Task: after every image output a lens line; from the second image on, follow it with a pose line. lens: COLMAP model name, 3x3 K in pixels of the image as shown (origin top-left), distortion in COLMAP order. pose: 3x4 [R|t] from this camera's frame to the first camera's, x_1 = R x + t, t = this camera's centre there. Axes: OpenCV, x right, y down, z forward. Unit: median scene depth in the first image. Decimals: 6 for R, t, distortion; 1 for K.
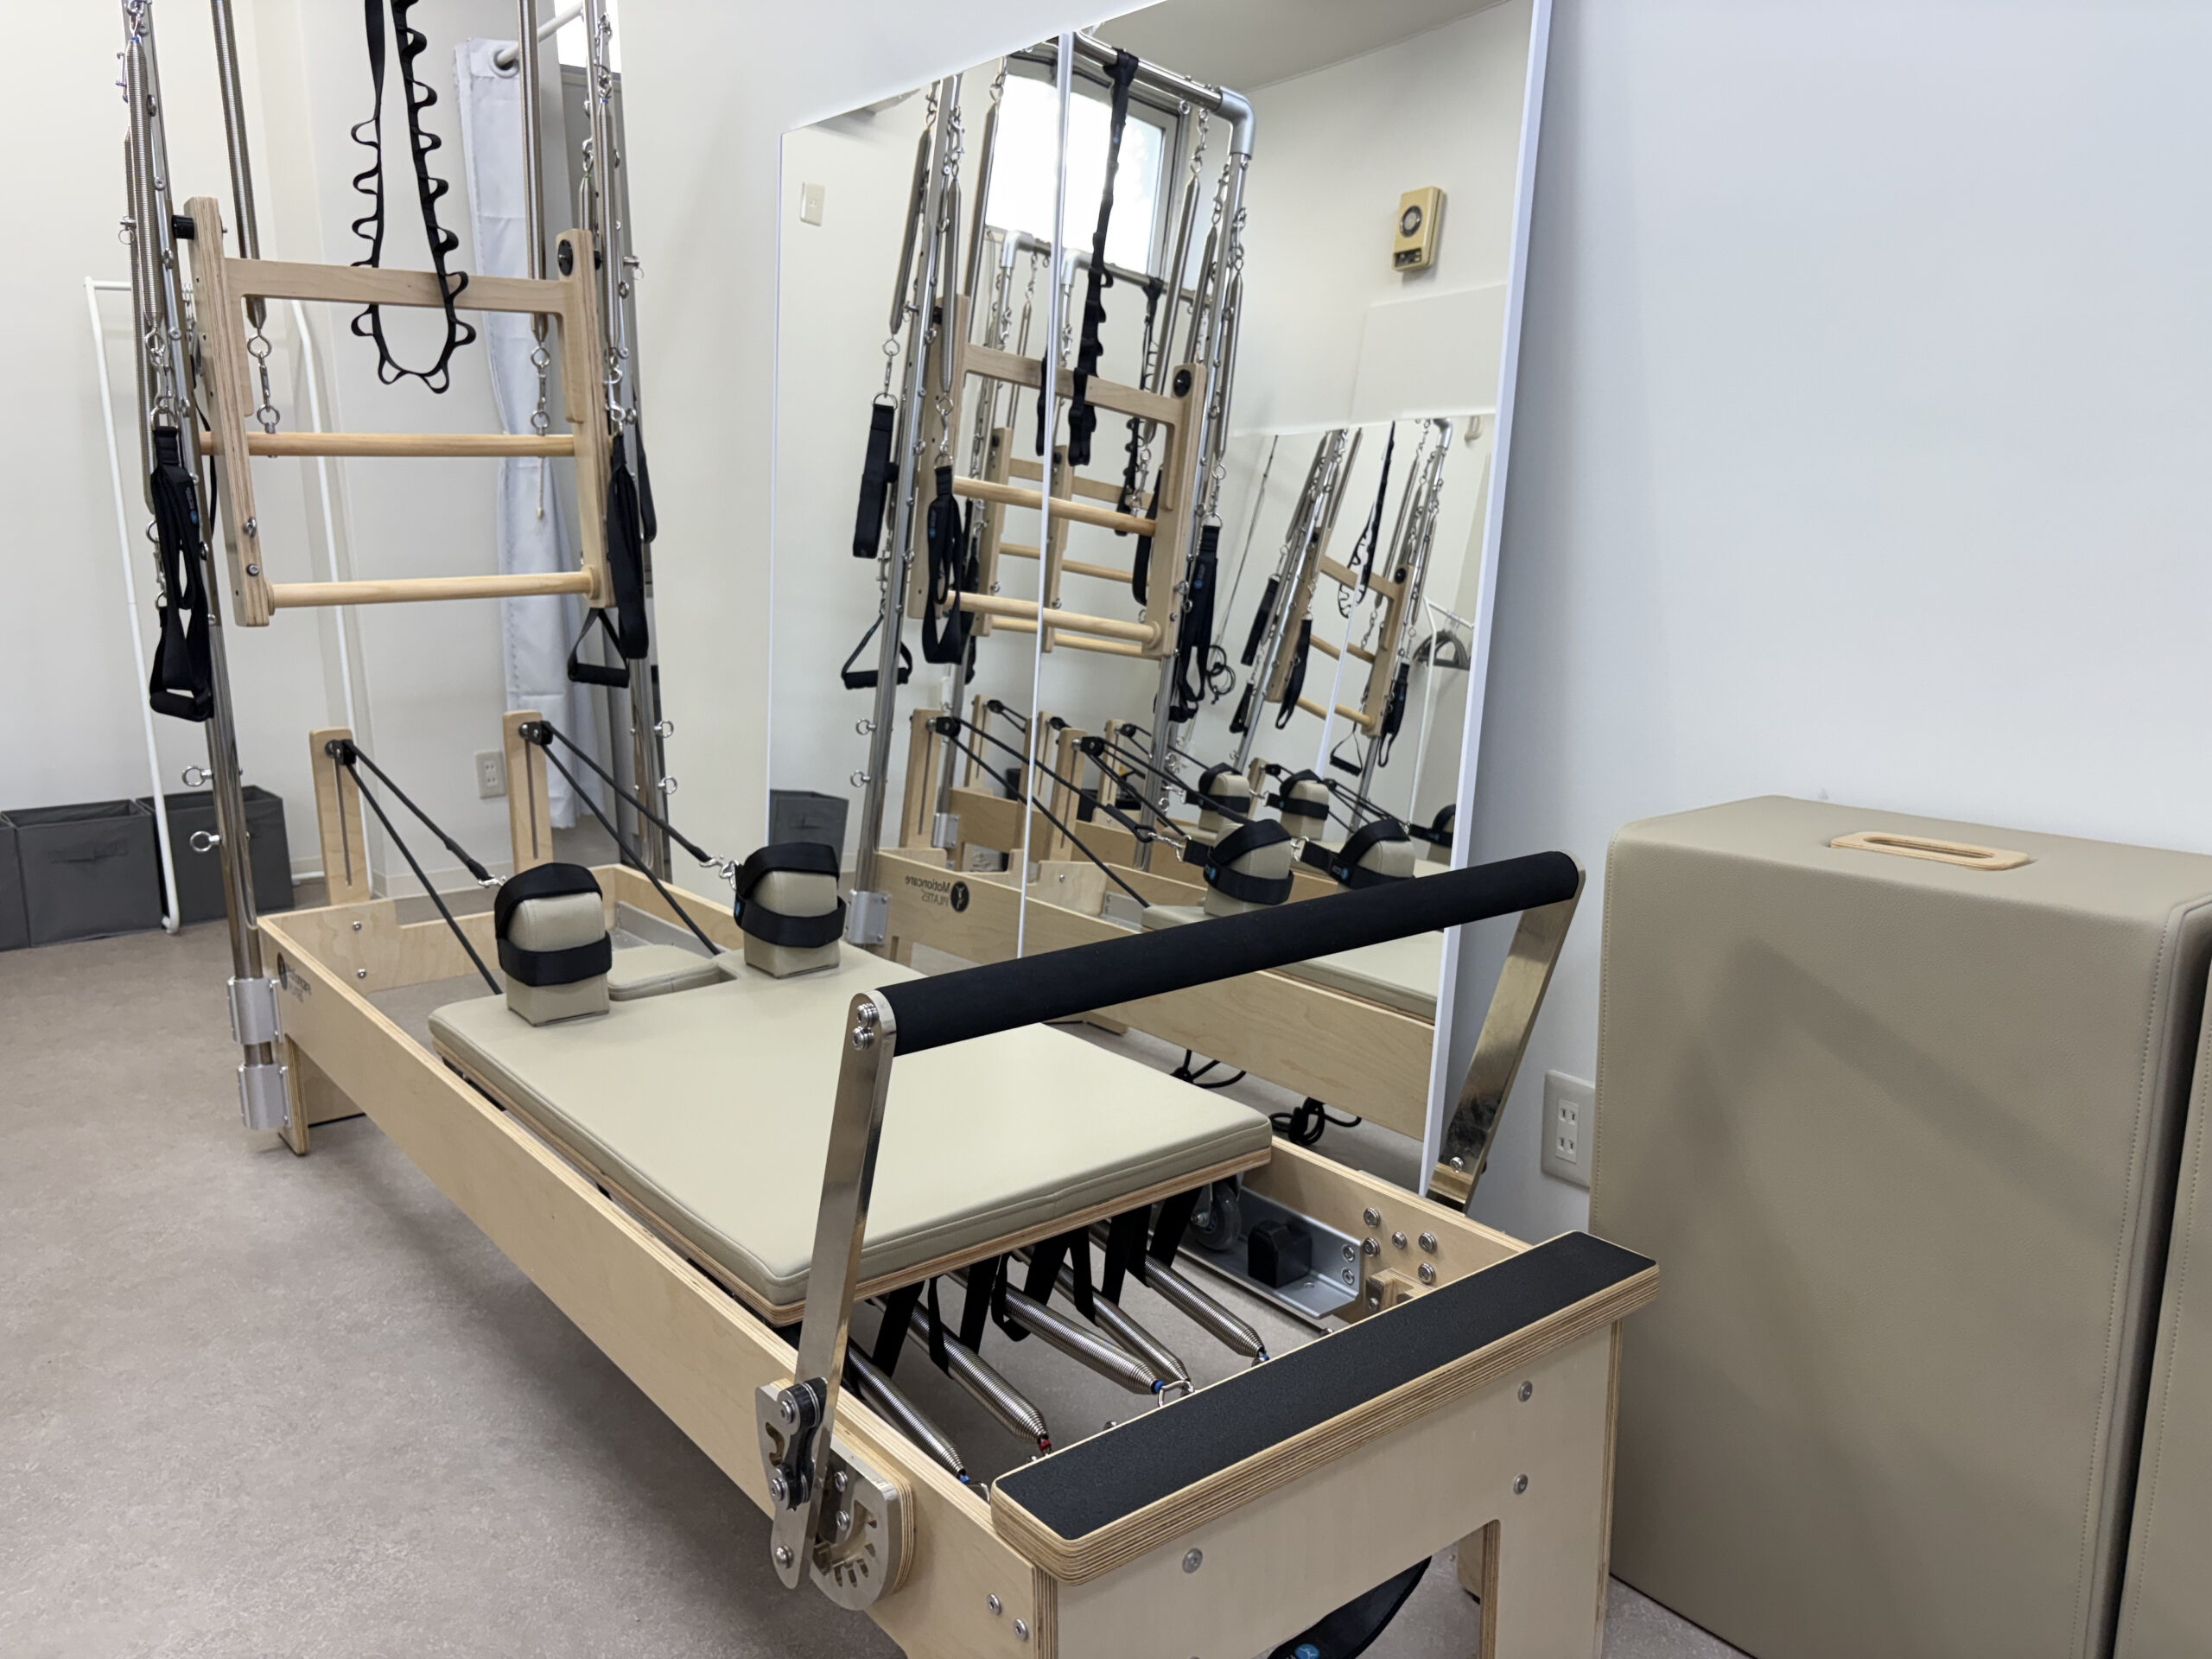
lens RADIAL K [[1708.4, 0, 1109.7], [0, 1708.4, 827.0], [0, 0, 1]] dist [-0.003249, 0.042162]
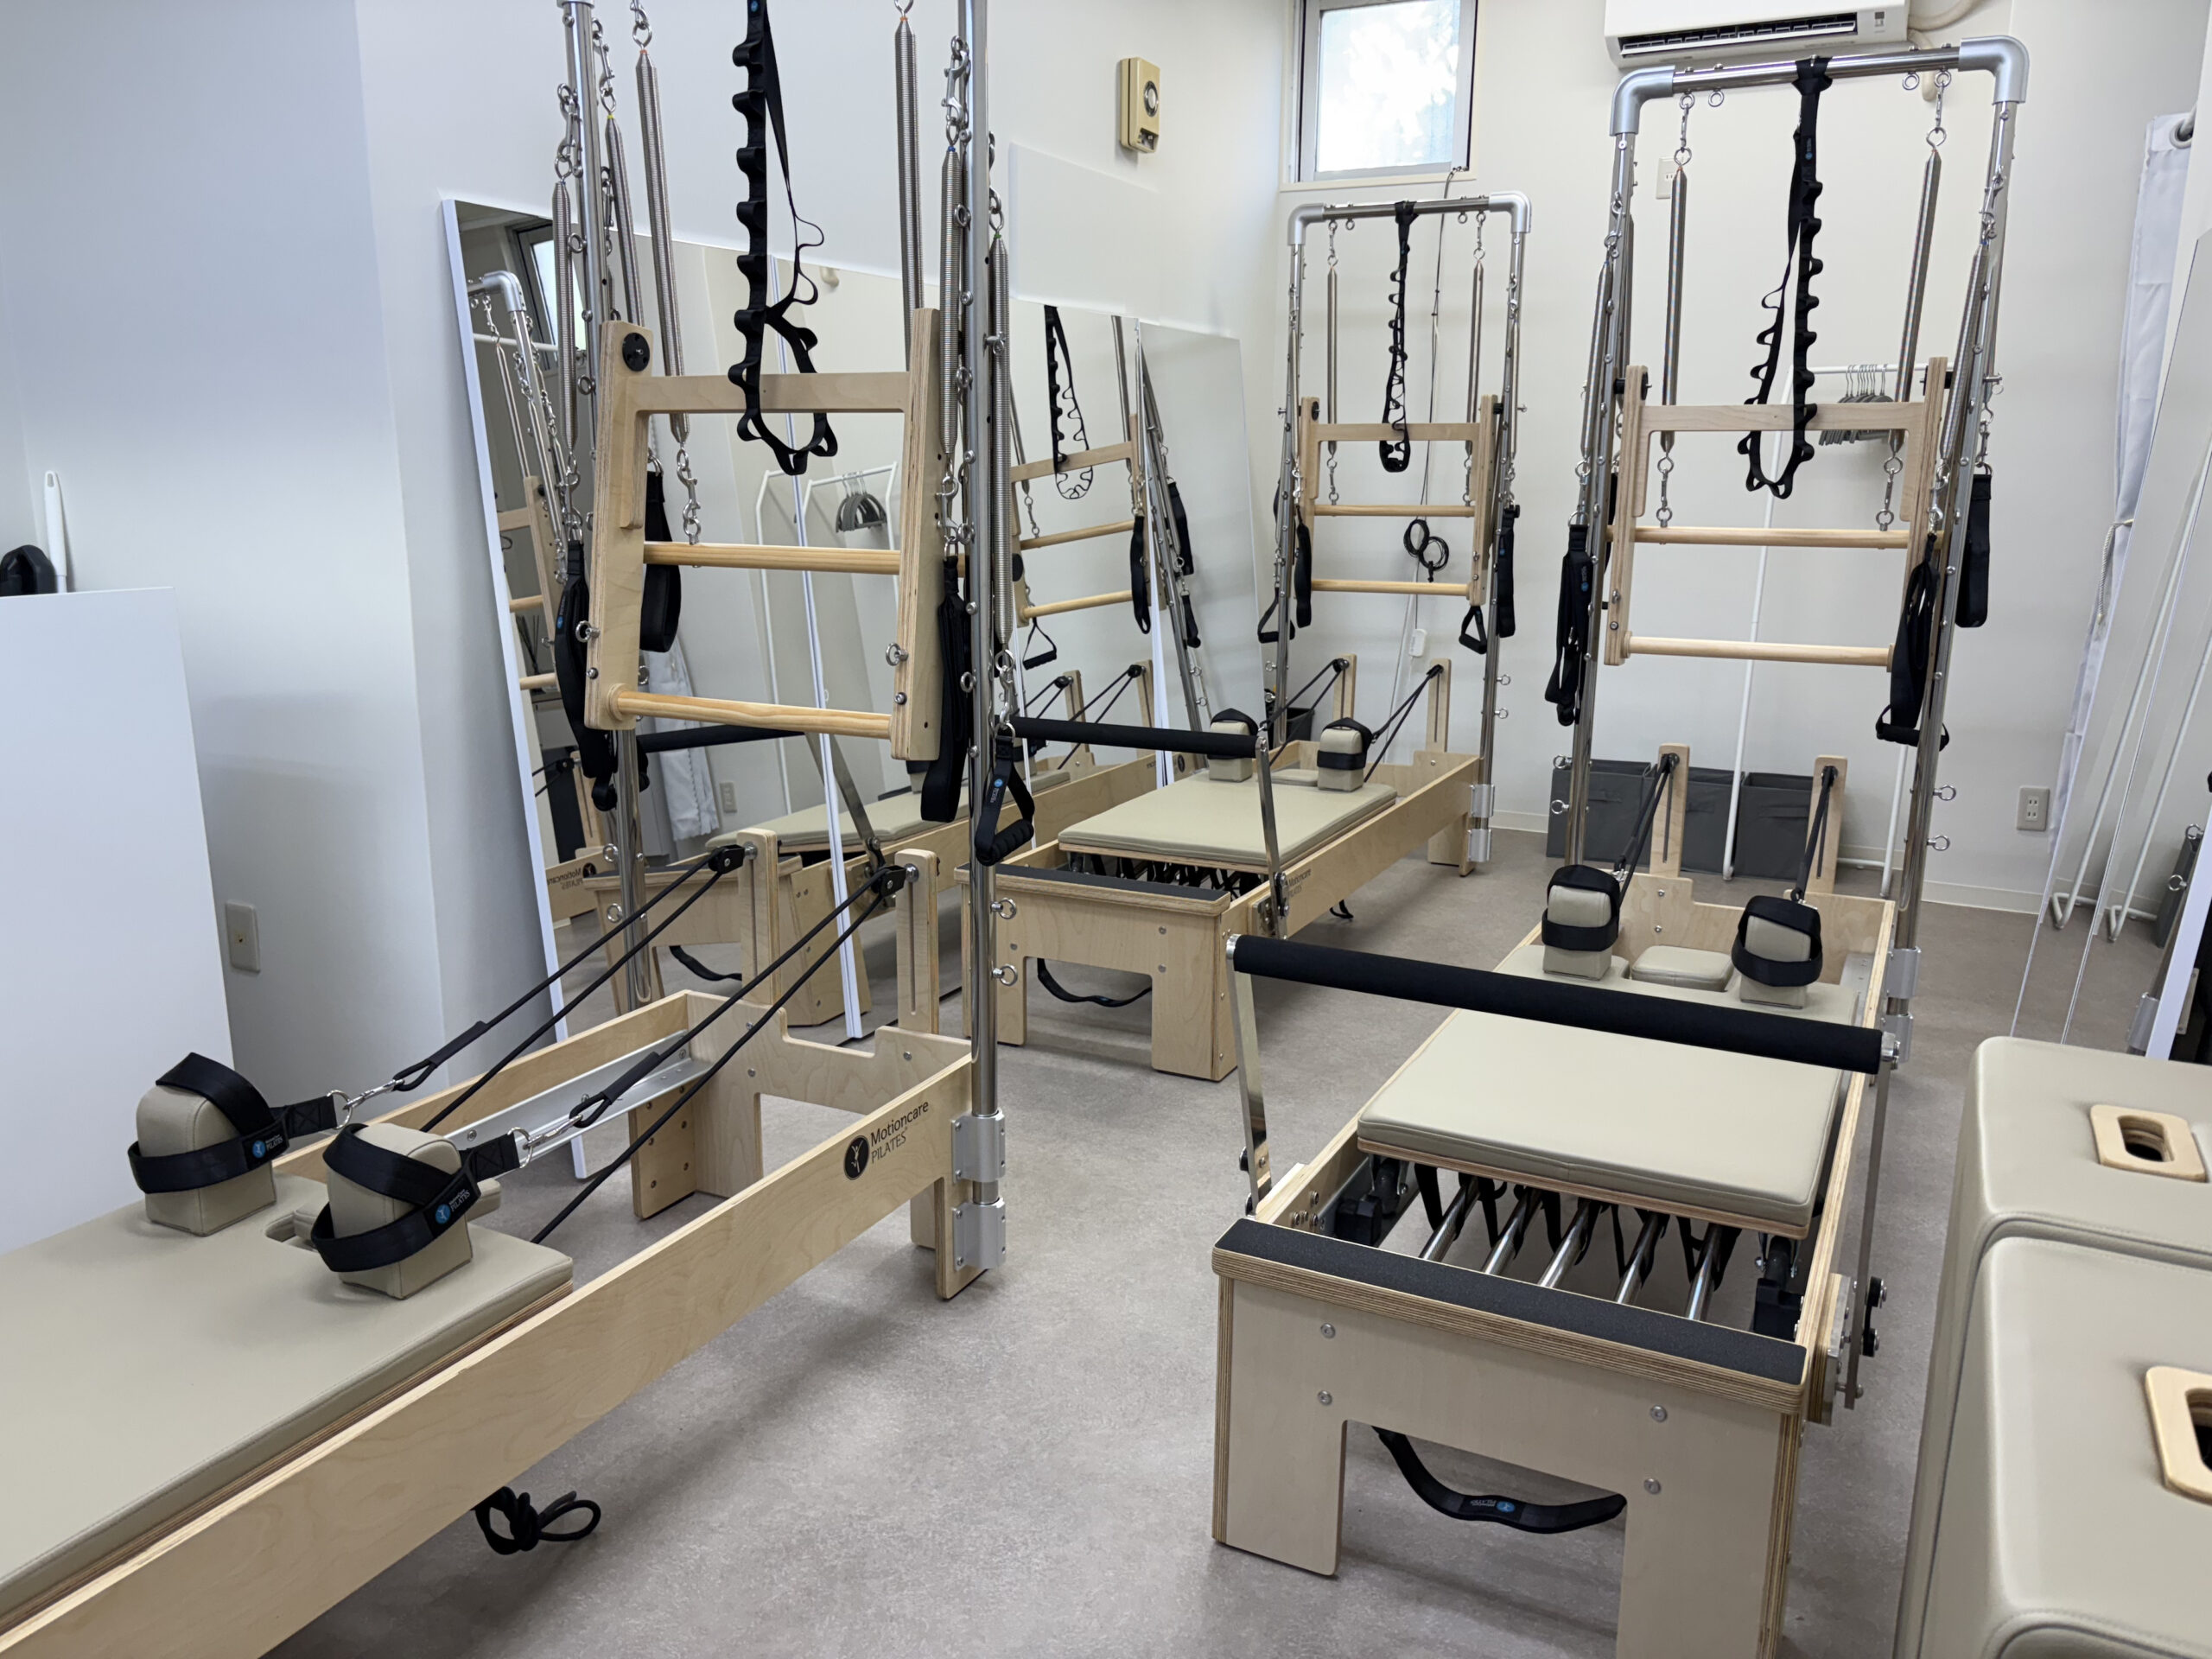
lens RADIAL K [[1712.4, 0, 1099.7], [0, 1712.4, 823.9], [0, 0, 1]] dist [0.005923, 0.023840]
pose [[0.415278, 0.209135, -0.885328, 0.478584], [-0.189111, 0.971801, 0.140856, -0.087158], [0.889821, 0.108931, 0.443118, 0.014086]]
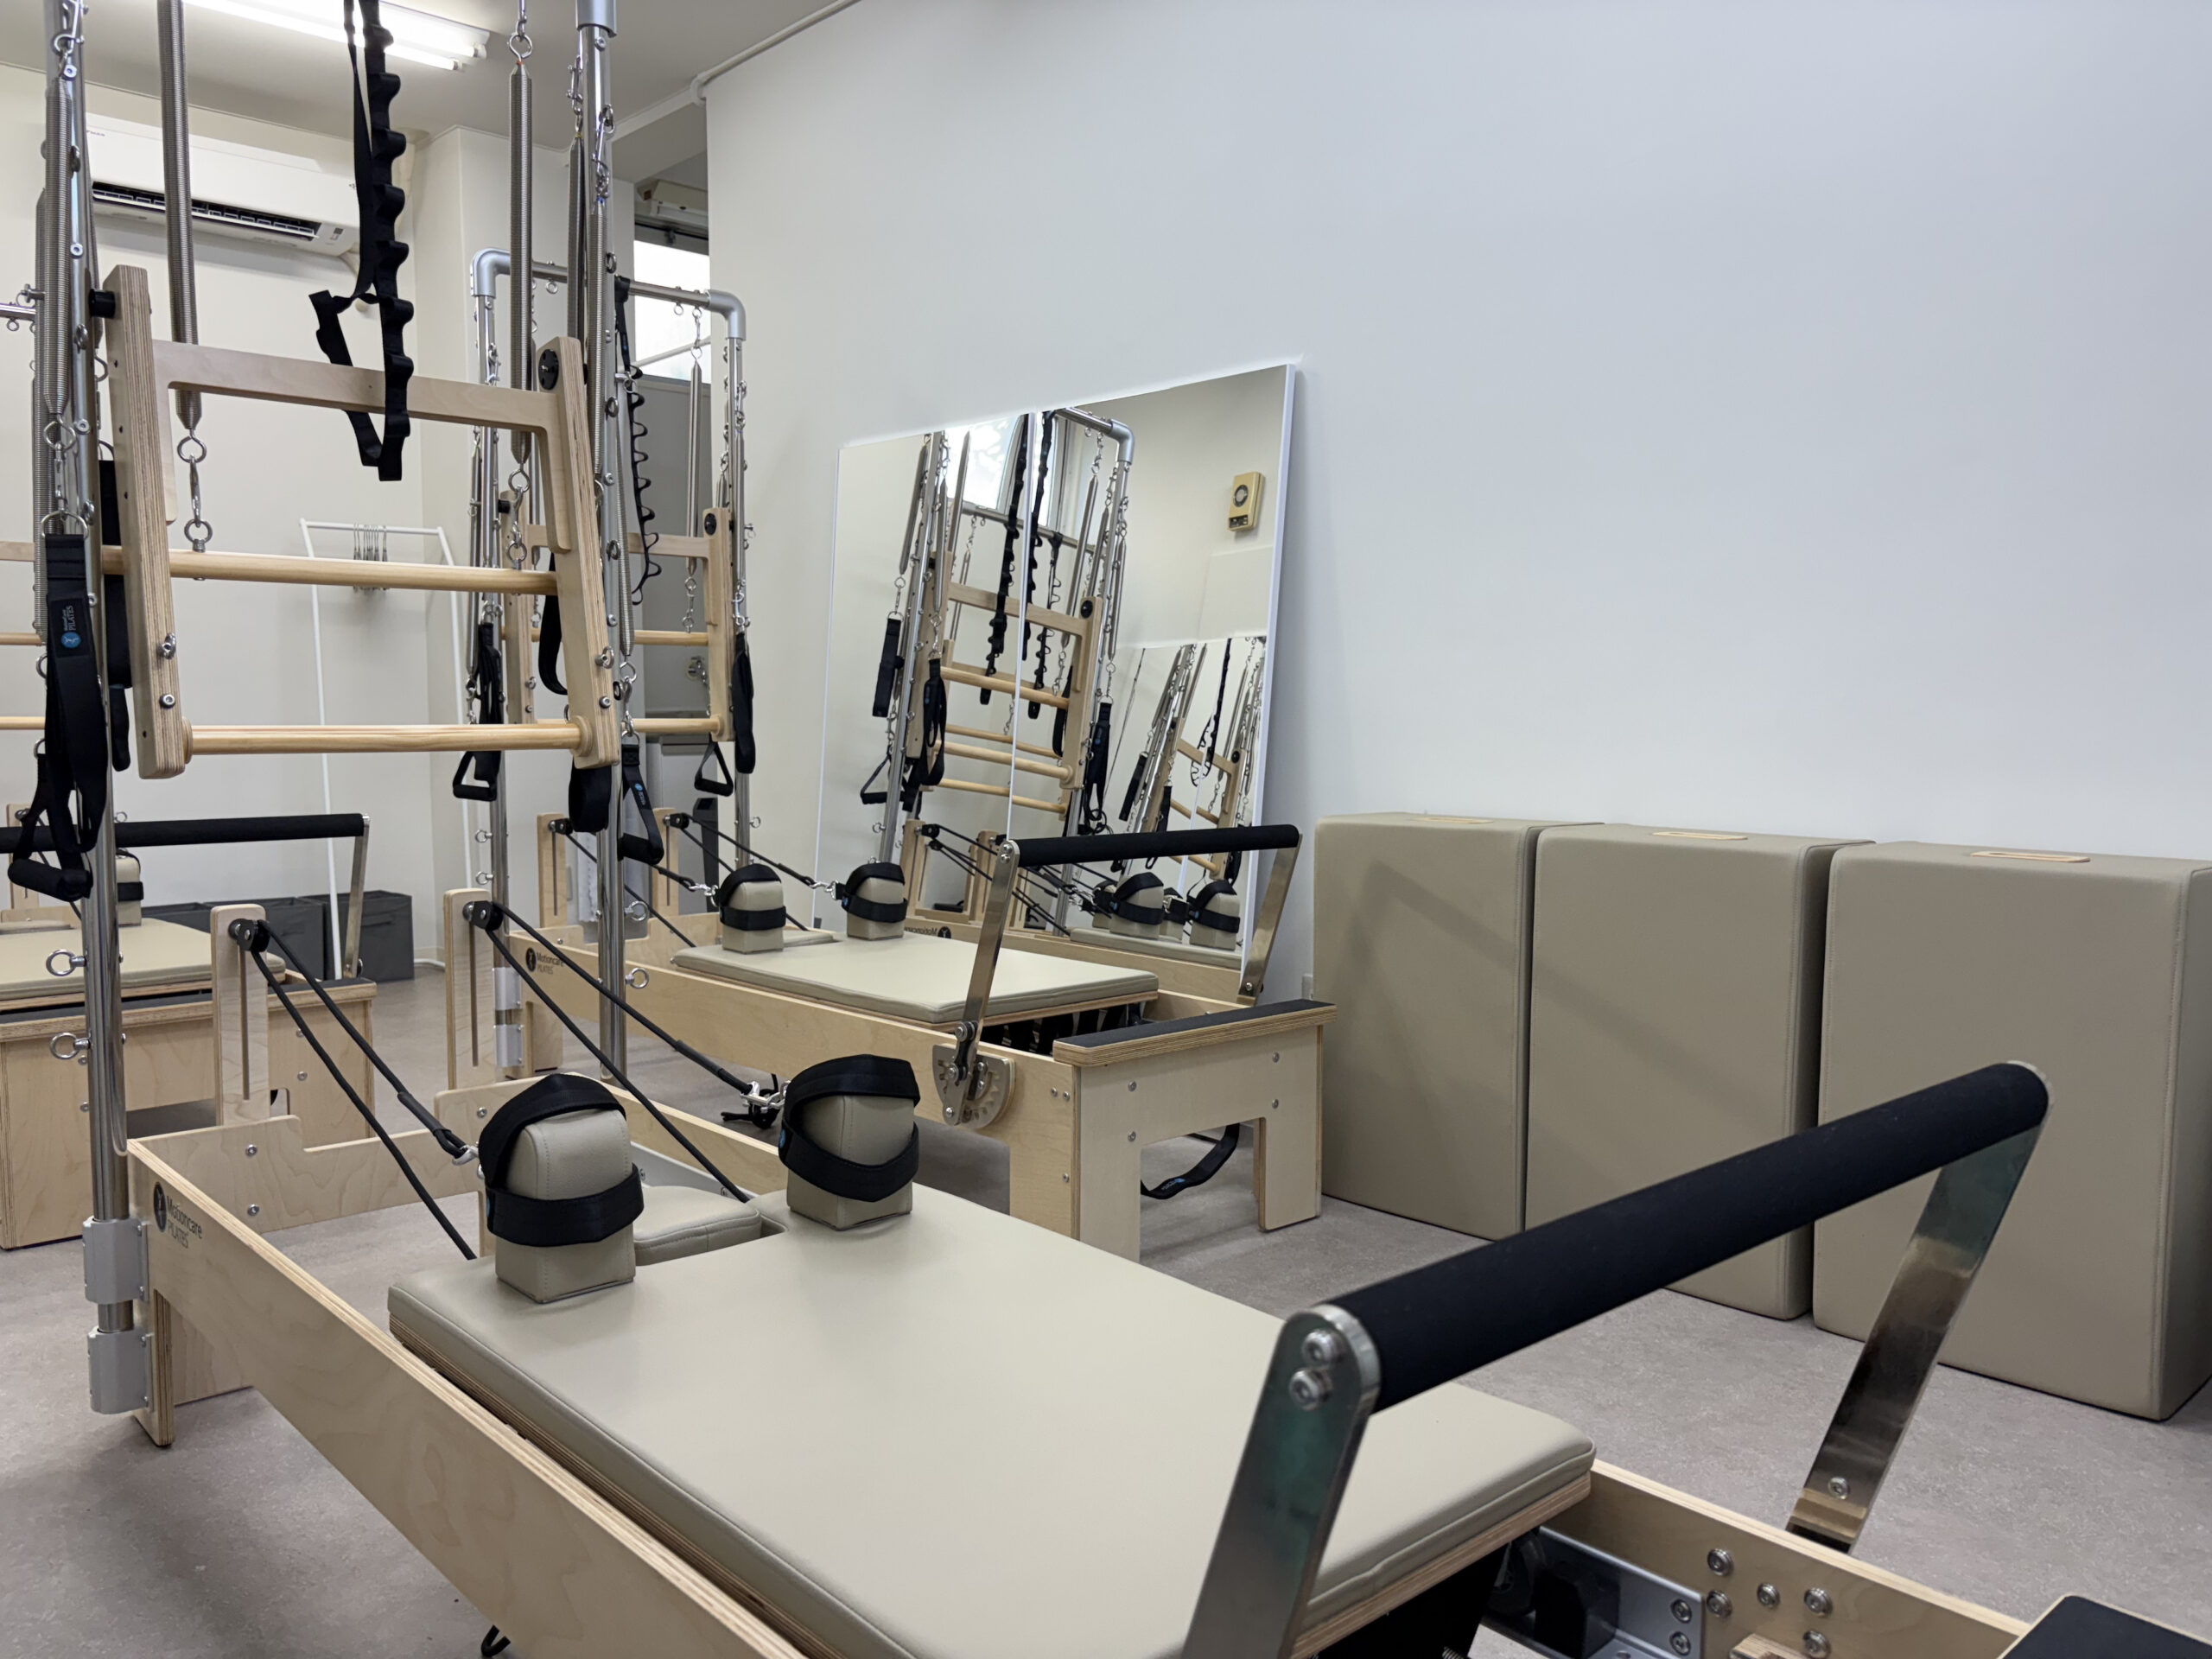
lens RADIAL K [[1708.4, 0, 1109.7], [0, 1708.4, 827.0], [0, 0, 1]] dist [-0.003249, 0.042162]
pose [[0.996285, 0.013003, 0.085127, -0.067870], [-0.002028, 0.991803, -0.127760, 0.131207], [-0.086090, 0.127113, 0.988145, -0.498645]]
